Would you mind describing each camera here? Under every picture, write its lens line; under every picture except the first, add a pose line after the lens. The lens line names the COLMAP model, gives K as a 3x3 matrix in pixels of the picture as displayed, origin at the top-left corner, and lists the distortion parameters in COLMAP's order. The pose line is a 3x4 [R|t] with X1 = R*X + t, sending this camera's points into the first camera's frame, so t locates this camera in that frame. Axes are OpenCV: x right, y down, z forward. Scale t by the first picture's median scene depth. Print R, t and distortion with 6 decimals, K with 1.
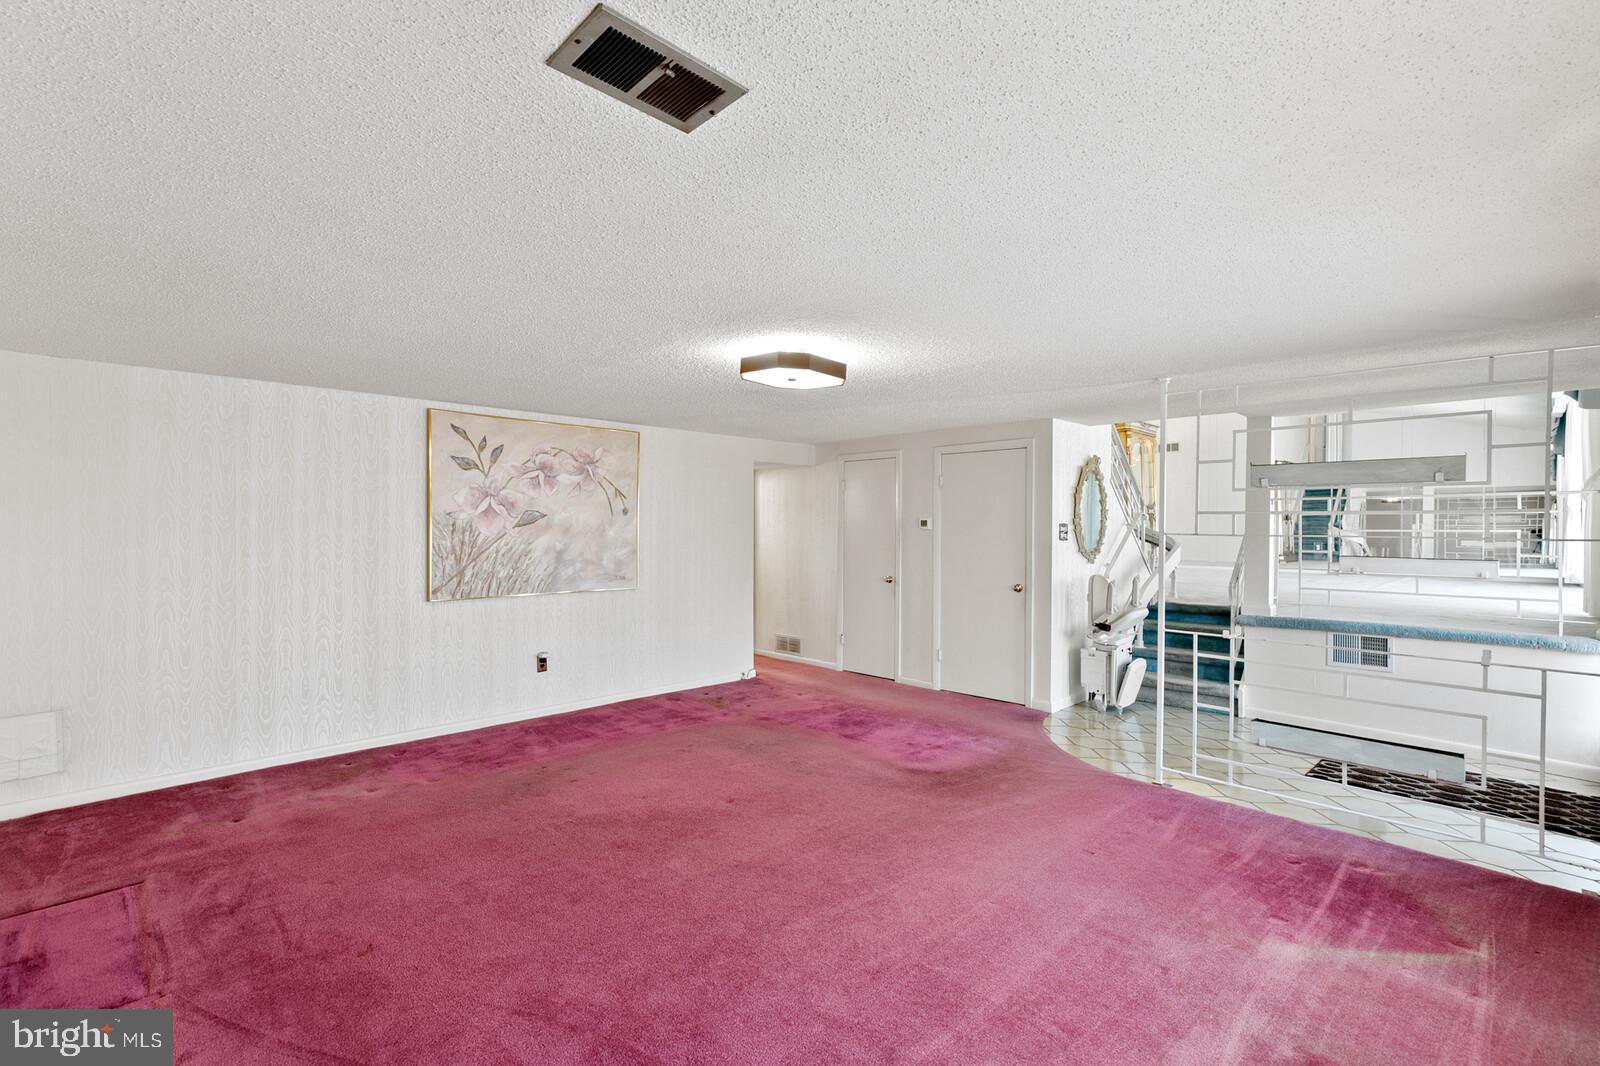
lens RADIAL K [[712.4, 0, 799.3], [0, 712.4, 528.4], [0, 0, 1]] dist [0.000033, 0.000174]
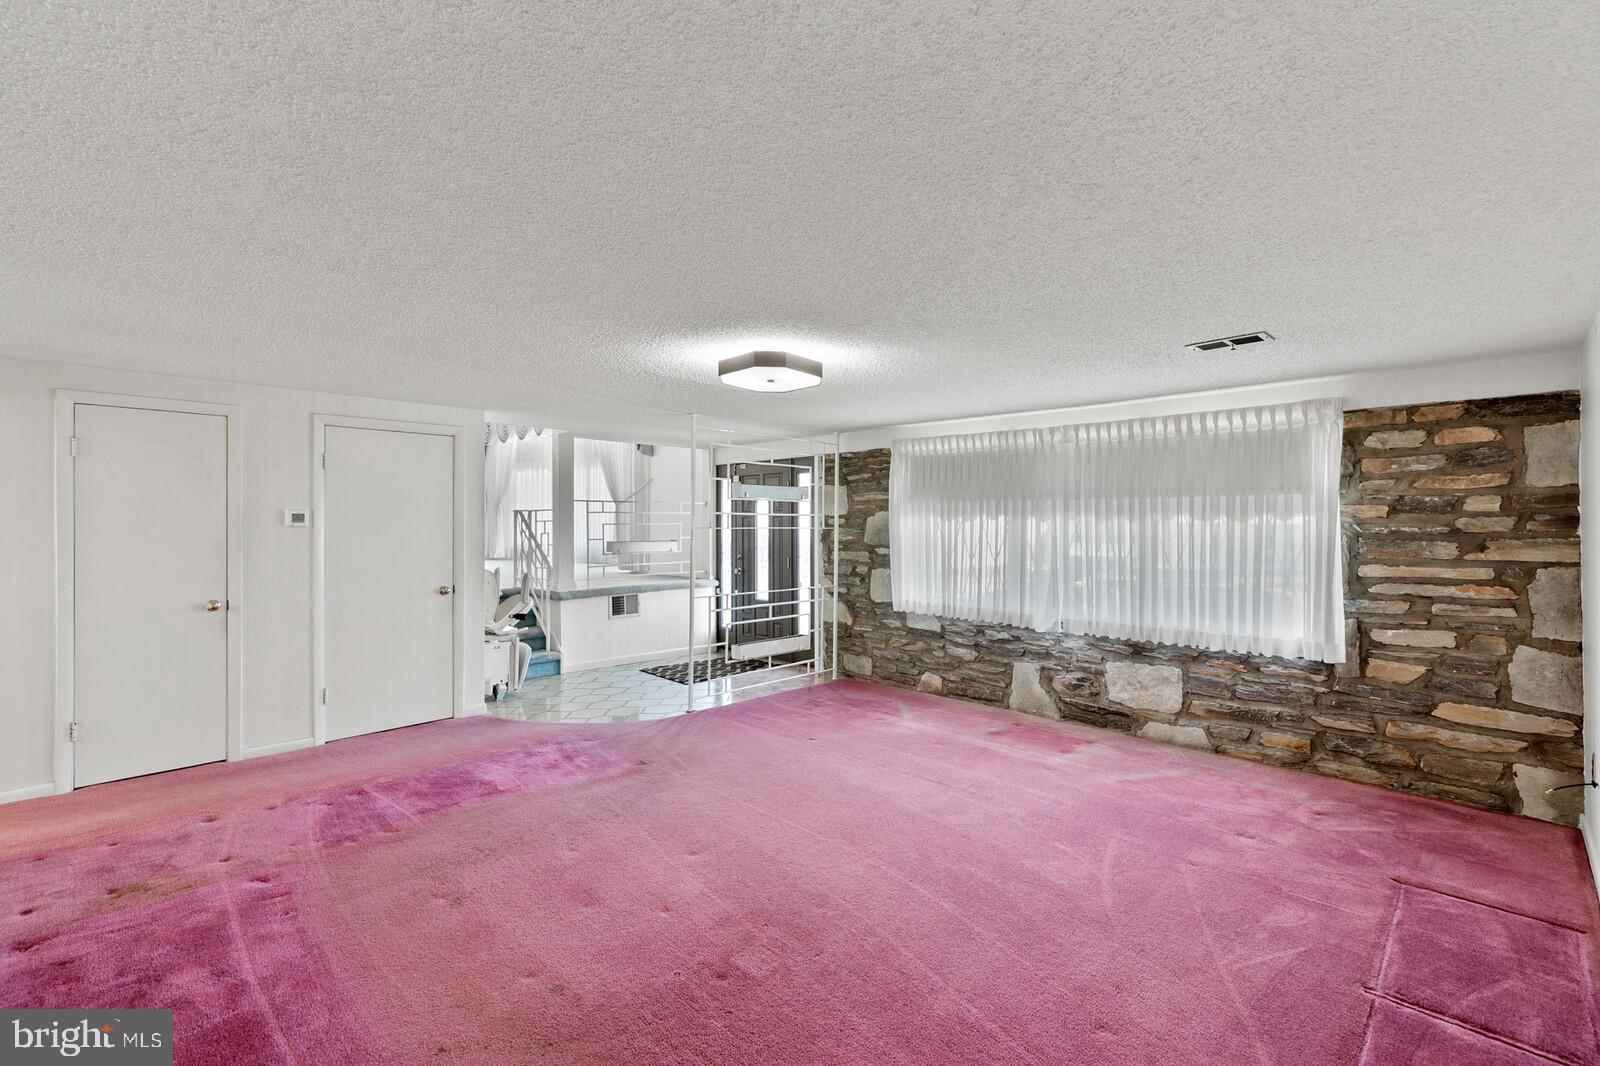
lens RADIAL K [[712.4, 0, 799.3], [0, 712.4, 528.4], [0, 0, 1]] dist [0.000033, 0.000174]
pose [[-0.011609, -0.013247, 0.999845, -0.680424], [0.000460, 0.999912, 0.013253, -0.007745], [-0.999933, 0.000614, -0.011601, 0.643553]]
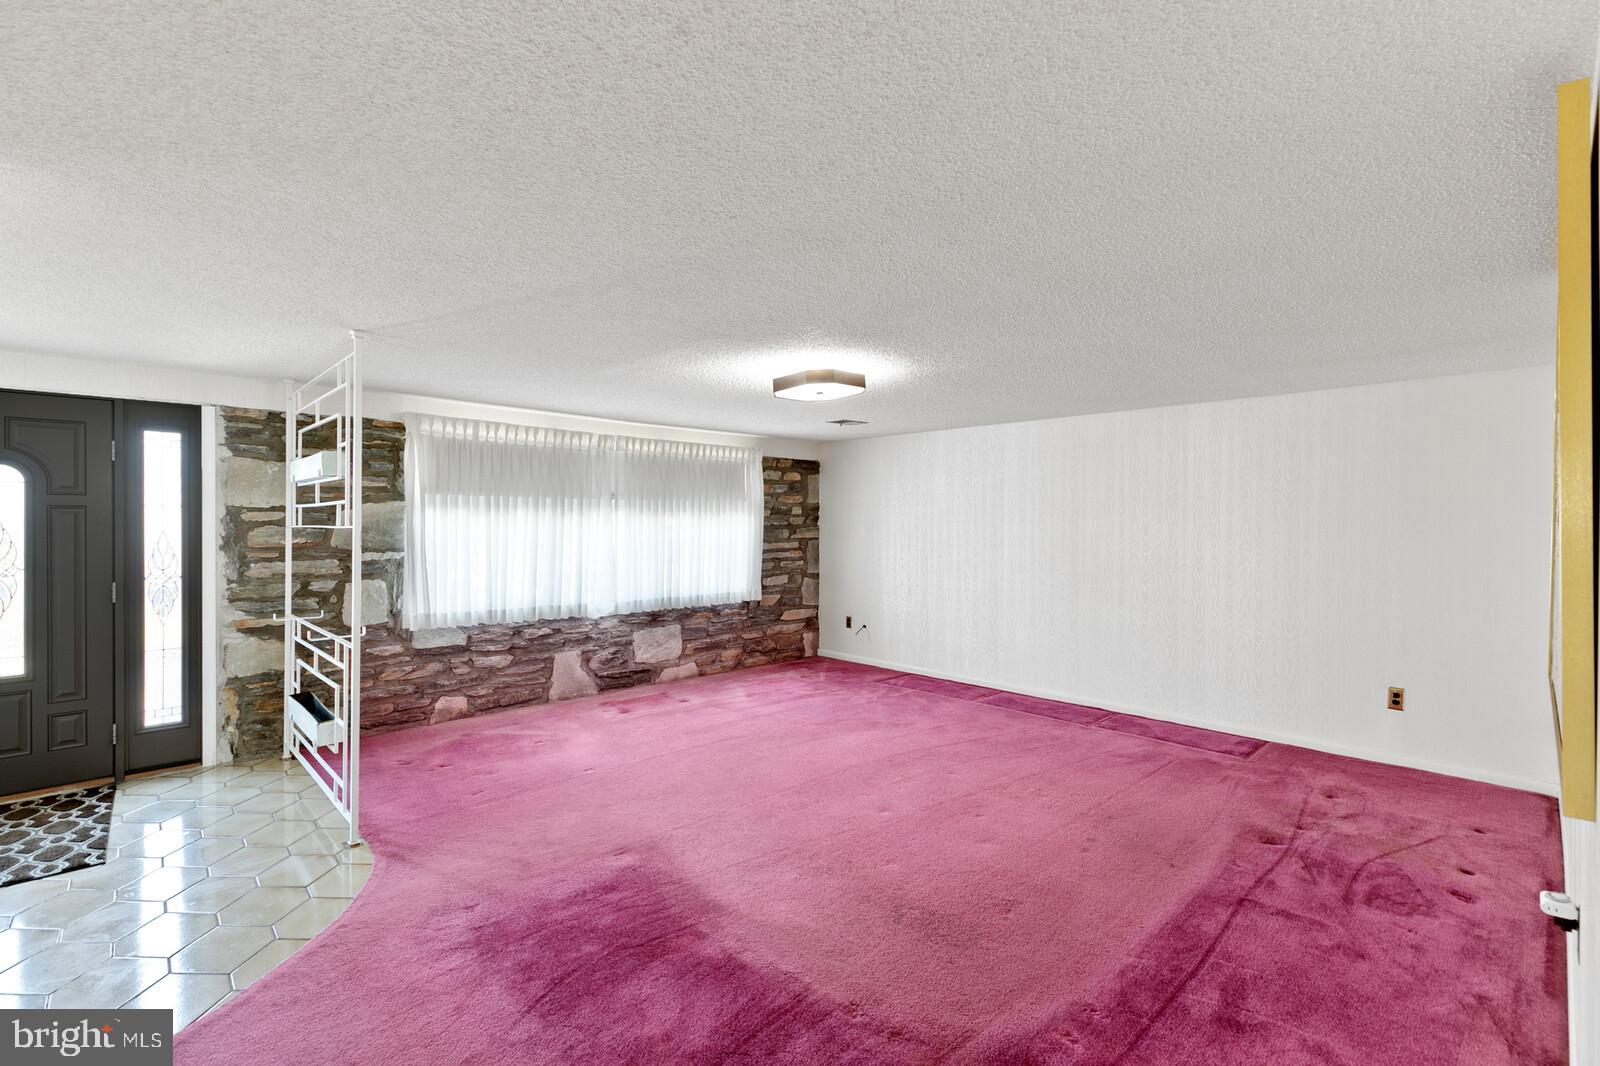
lens RADIAL K [[712.4, 0, 799.3], [0, 712.4, 528.4], [0, 0, 1]] dist [0.000033, 0.000174]
pose [[-0.999856, -0.009588, 0.014018, 0.003568], [-0.009393, 0.999858, 0.013963, -0.006491], [-0.014150, 0.013829, -0.999804, 1.415701]]
